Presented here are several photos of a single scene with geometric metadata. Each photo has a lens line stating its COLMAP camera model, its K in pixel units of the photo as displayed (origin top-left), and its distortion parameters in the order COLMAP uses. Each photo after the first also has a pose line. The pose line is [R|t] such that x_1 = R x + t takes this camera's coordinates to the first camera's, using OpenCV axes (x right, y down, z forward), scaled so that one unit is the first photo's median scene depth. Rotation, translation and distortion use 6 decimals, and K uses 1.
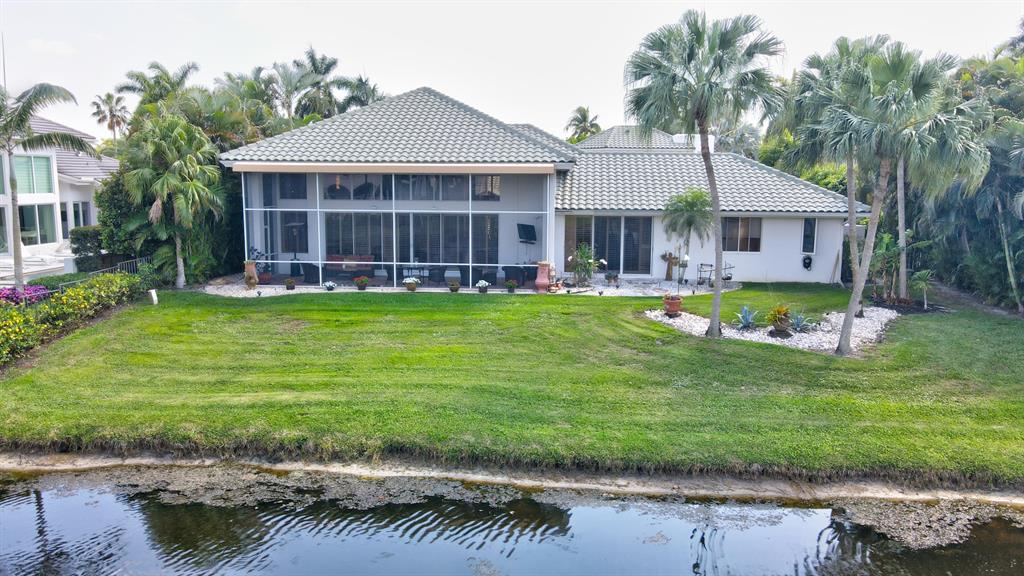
lens RADIAL K [[800.0, 0, 509.6], [0, 800.0, 288.5], [0, 0, 1]] dist [0.005060, 0.007235]
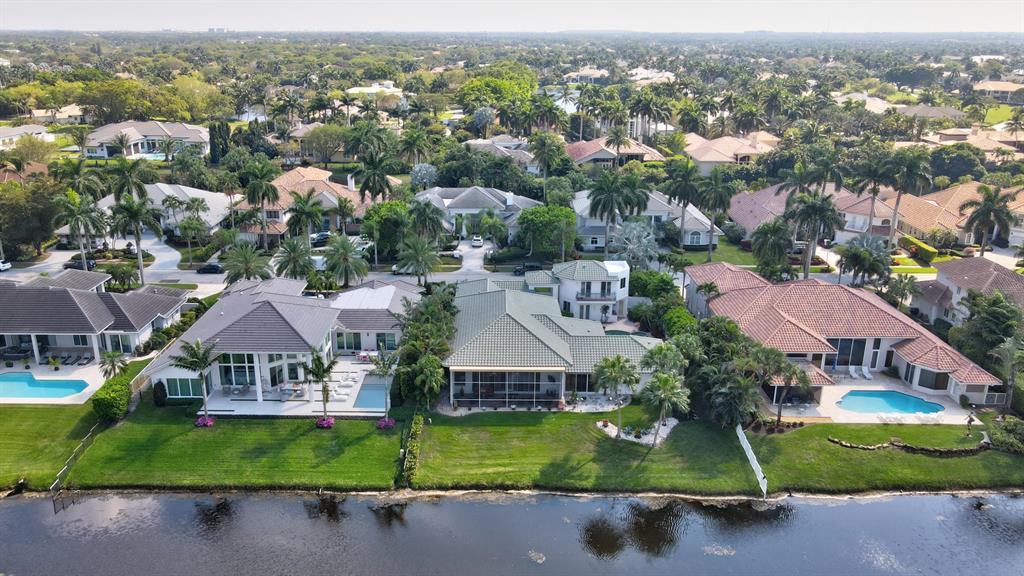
lens RADIAL K [[800.0, 0, 511.8], [0, 800.0, 289.0], [0, 0, 1]] dist [0.005060, 0.007235]
pose [[0.996248, -0.018679, 0.084508, -0.461407], [0.005502, 0.988126, 0.153545, -1.090396], [-0.086373, -0.152504, 0.984521, -2.182110]]
